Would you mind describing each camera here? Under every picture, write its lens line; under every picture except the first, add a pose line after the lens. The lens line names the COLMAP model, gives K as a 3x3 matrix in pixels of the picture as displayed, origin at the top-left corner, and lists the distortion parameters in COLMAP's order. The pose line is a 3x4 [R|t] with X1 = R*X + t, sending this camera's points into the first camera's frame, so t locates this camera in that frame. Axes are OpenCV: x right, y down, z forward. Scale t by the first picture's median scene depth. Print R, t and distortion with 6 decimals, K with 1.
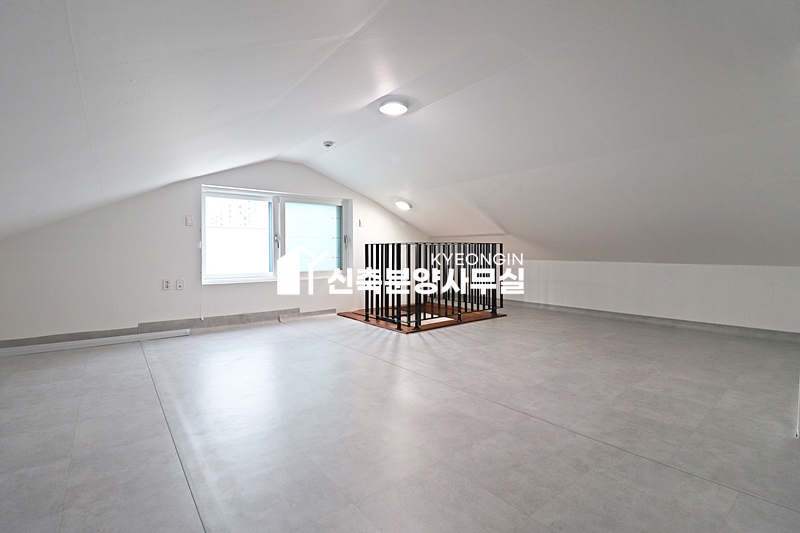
lens RADIAL K [[370.6, 0, 402.9], [0, 370.6, 259.1], [0, 0, 1]] dist [-0.000452, -0.012904]
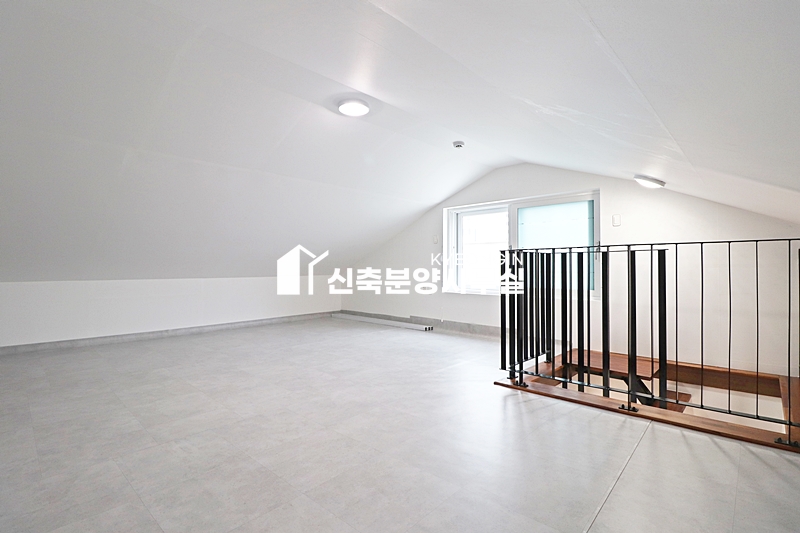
lens RADIAL K [[378.4, 0, 400.0], [0, 378.4, 266.5], [0, 0, 1]] dist [-0.001112, -0.008893]
pose [[0.143106, 0.004534, -0.989697, 1.044846], [-0.020599, 0.999787, 0.001602, -0.020002], [0.989493, 0.020157, 0.143169, 1.118462]]
